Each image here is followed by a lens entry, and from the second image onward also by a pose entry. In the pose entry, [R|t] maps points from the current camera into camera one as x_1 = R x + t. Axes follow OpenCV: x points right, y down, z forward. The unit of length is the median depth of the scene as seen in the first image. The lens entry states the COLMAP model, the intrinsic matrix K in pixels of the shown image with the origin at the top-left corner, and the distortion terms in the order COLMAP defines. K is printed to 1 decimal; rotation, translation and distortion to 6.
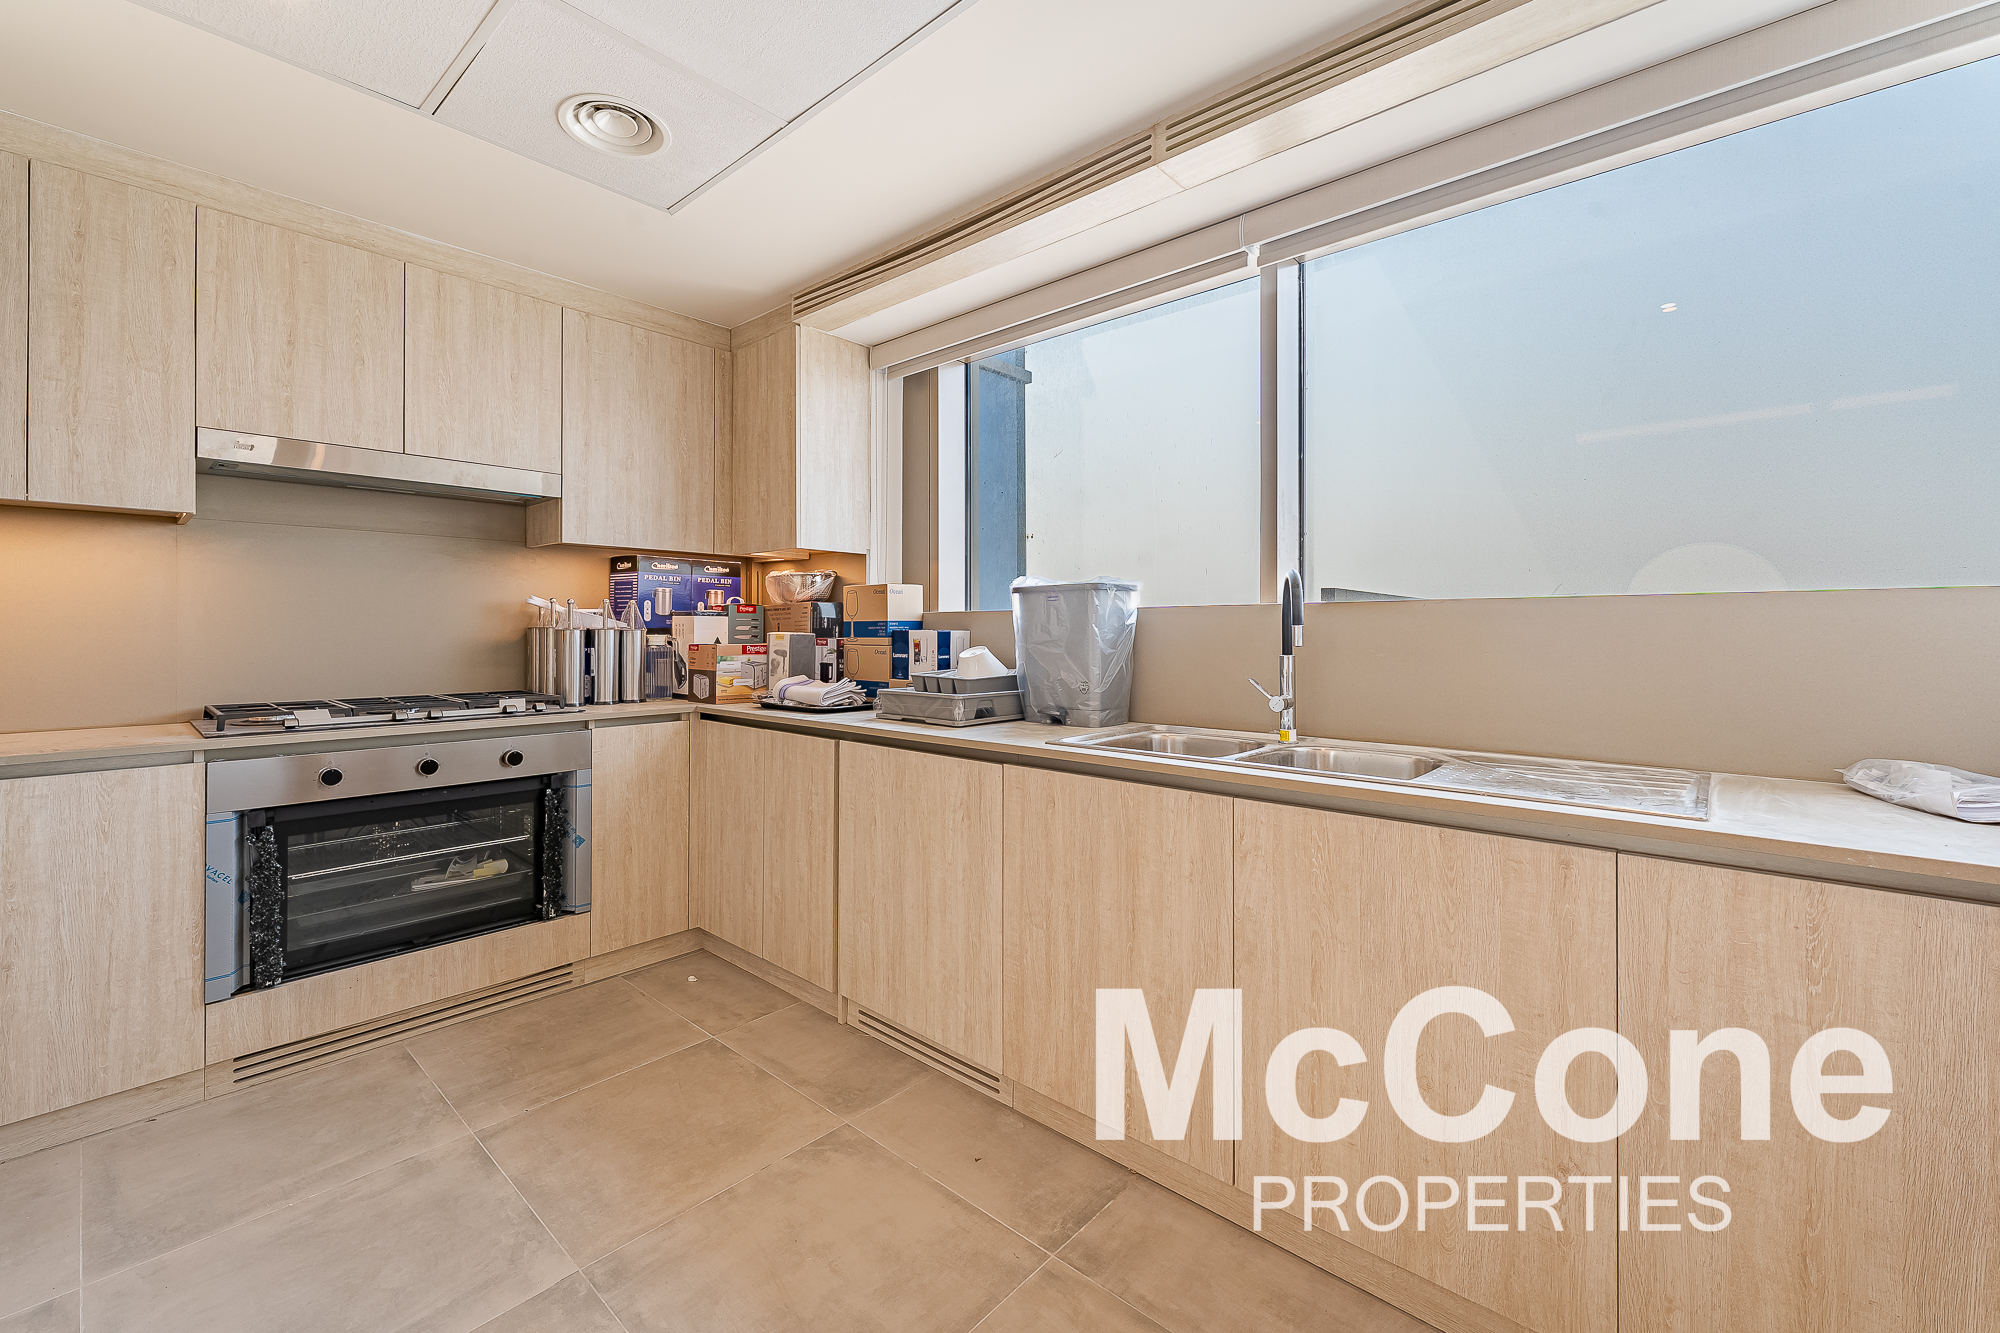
lens RADIAL K [[850.0, 0, 968.2], [0, 850.0, 647.9], [0, 0, 1]] dist [-0.001888, -0.000877]
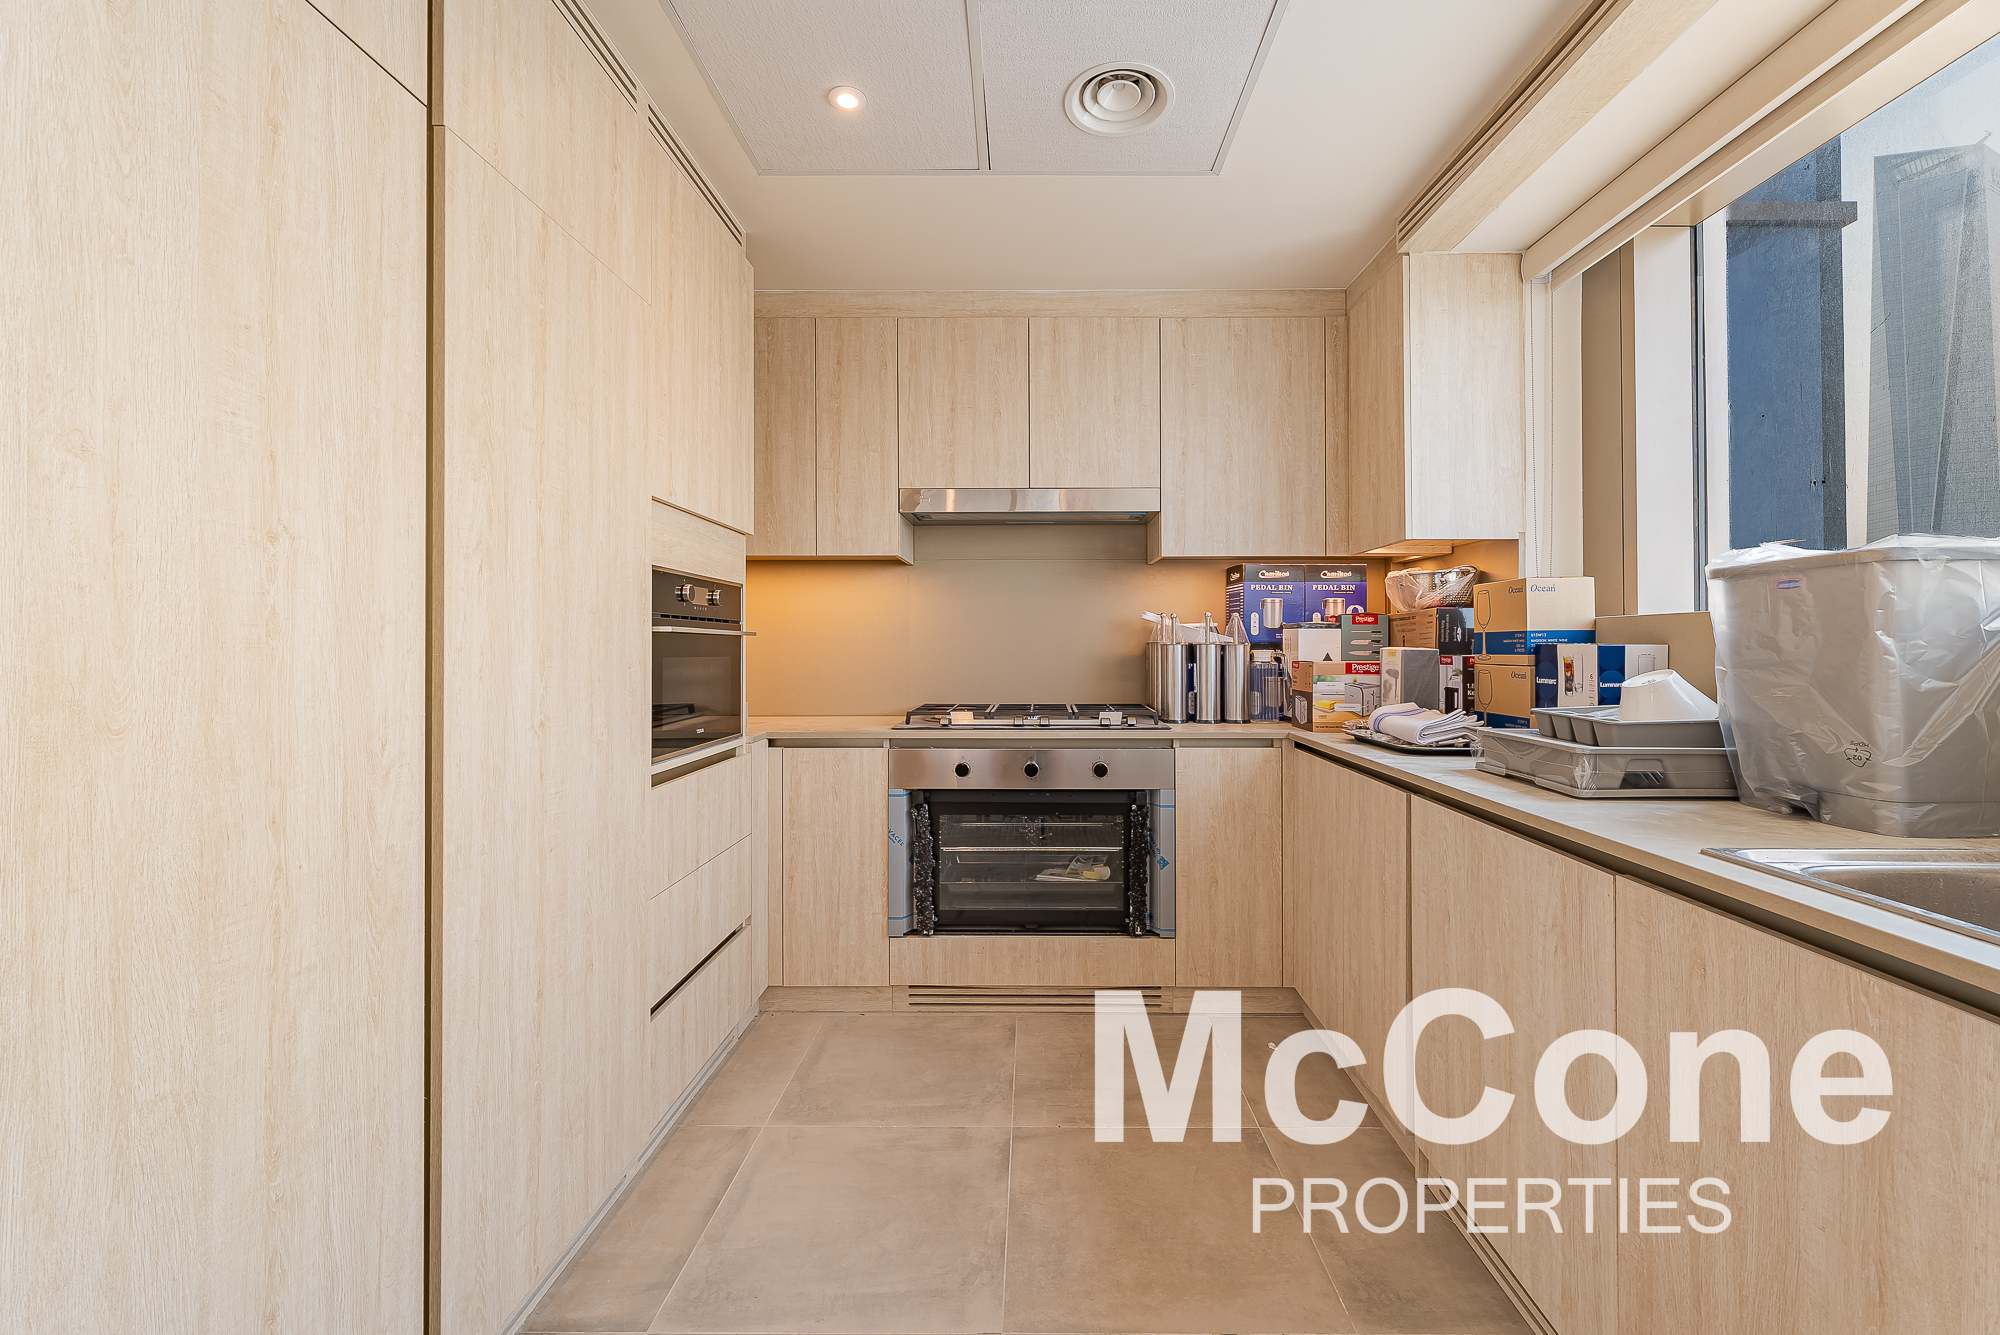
lens RADIAL K [[850.0, 0, 968.2], [0, 850.0, 648.9], [0, 0, 1]] dist [-0.001888, -0.000877]
pose [[0.670264, 0.001900, -0.742120, 0.111584], [-0.014679, 0.999835, -0.010698, -0.002602], [0.741977, 0.018064, 0.670182, 0.183659]]
